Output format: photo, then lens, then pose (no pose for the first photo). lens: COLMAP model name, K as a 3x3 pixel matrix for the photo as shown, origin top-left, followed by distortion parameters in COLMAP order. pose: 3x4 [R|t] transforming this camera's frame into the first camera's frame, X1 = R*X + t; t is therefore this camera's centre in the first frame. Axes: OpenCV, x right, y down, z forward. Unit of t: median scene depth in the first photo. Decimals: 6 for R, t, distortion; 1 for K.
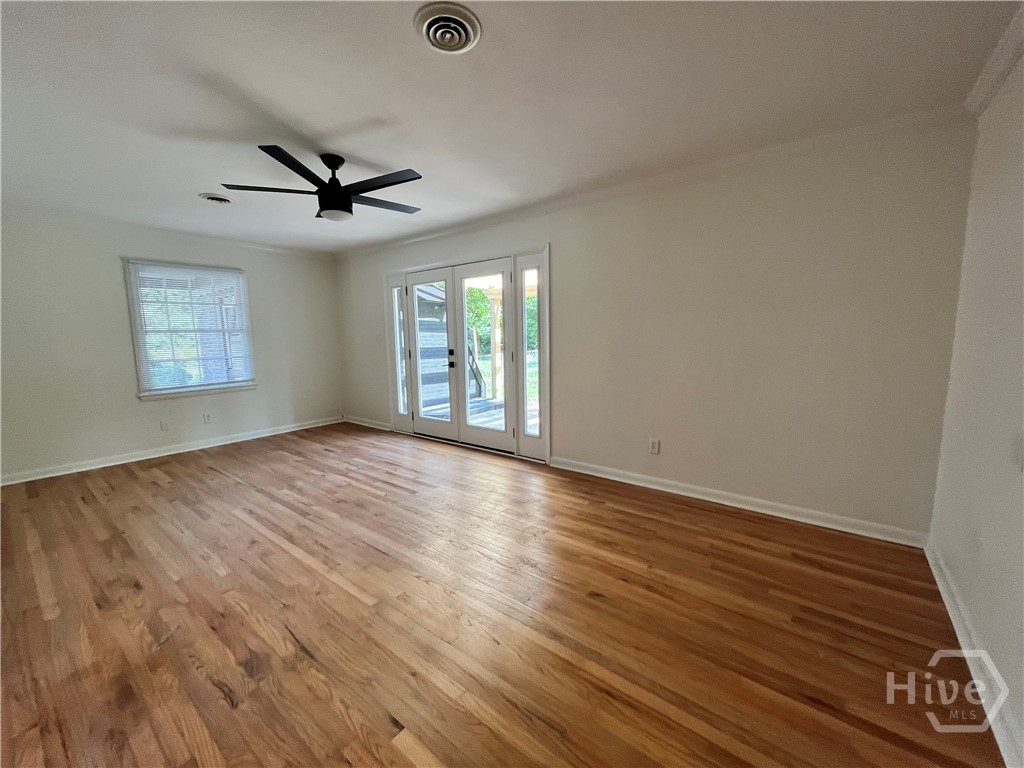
lens RADIAL K [[411.9, 0, 504.2], [0, 411.9, 382.3], [0, 0, 1]] dist [-0.003142, -0.000223]
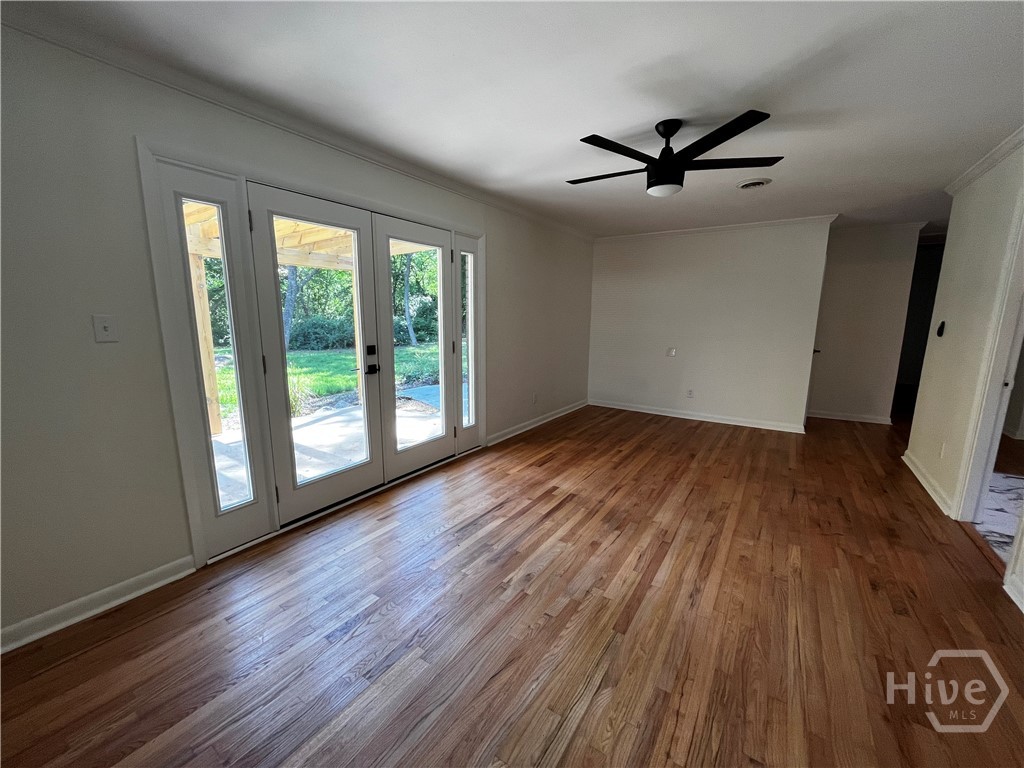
lens RADIAL K [[411.9, 0, 508.1], [0, 411.9, 385.0], [0, 0, 1]] dist [-0.003142, -0.000223]
pose [[-0.079272, -0.147130, 0.985935, -0.950504], [0.110890, 0.981608, 0.155400, -0.116130], [-0.990666, 0.121649, -0.061499, 1.034348]]
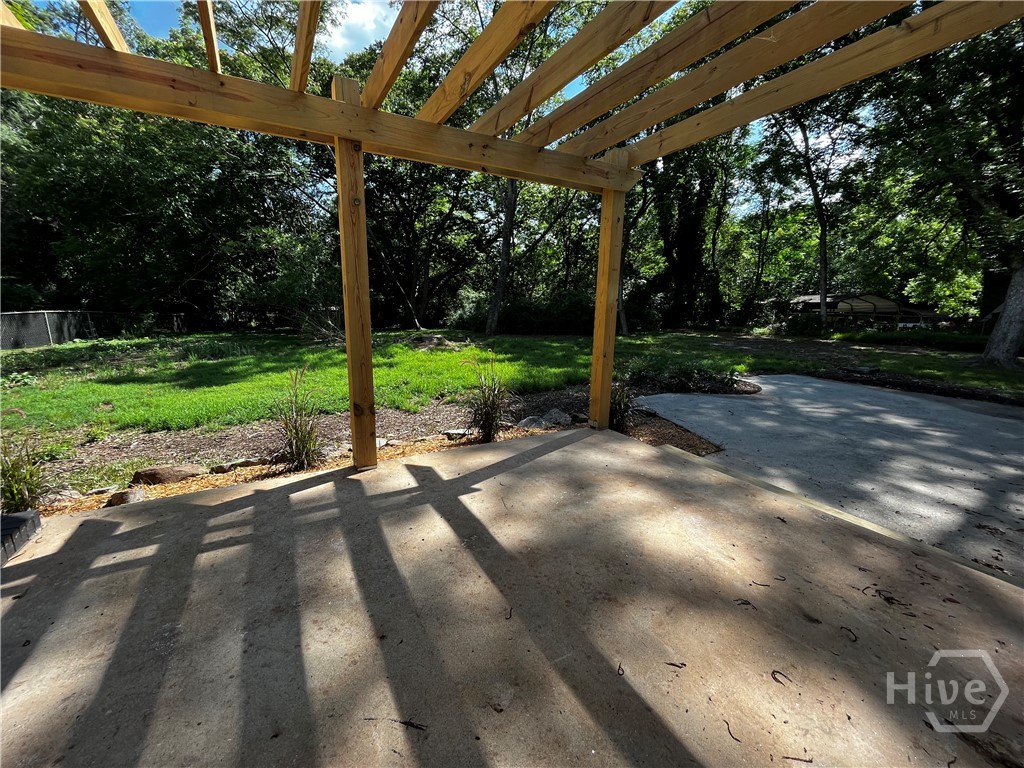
lens RADIAL K [[411.9, 0, 512.6], [0, 411.9, 386.6], [0, 0, 1]] dist [-0.003142, -0.000223]
pose [[0.364405, -0.157087, 0.917896, -0.848979], [0.087467, 0.987086, 0.134204, -0.110368], [-0.927124, 0.031381, 0.373439, 1.076041]]
